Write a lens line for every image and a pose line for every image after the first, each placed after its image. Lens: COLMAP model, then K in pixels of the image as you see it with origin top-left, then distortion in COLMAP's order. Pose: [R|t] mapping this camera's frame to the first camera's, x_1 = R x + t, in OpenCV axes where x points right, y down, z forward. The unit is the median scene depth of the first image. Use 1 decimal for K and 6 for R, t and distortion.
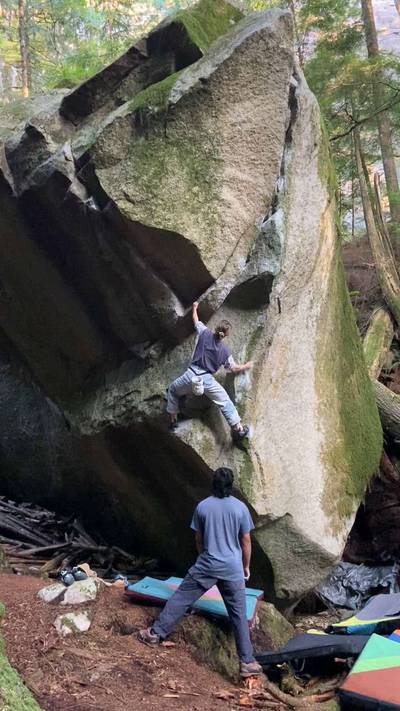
lens RADIAL K [[610.5, 0, 200.0], [0, 610.5, 355.5], [0, 0, 1]] dist [0.108022, -0.216949]
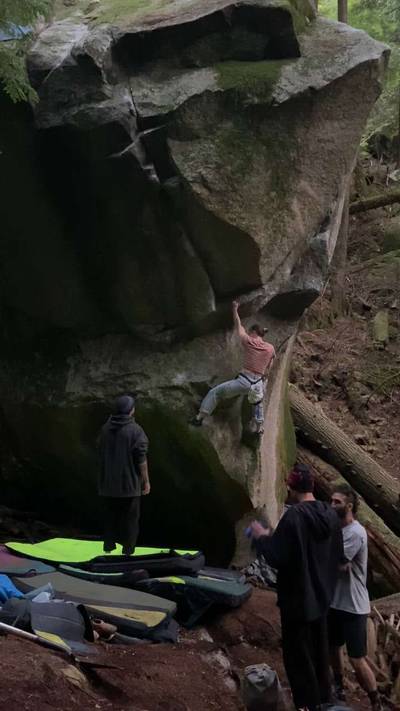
lens RADIAL K [[610.5, 0, 200.0], [0, 610.5, 355.5], [0, 0, 1]] dist [0.108022, -0.216949]
pose [[0.883976, 0.128817, 0.449437, -0.508053], [-0.186871, 0.978517, 0.087087, -0.079148], [-0.428563, -0.160969, 0.889057, 0.126987]]
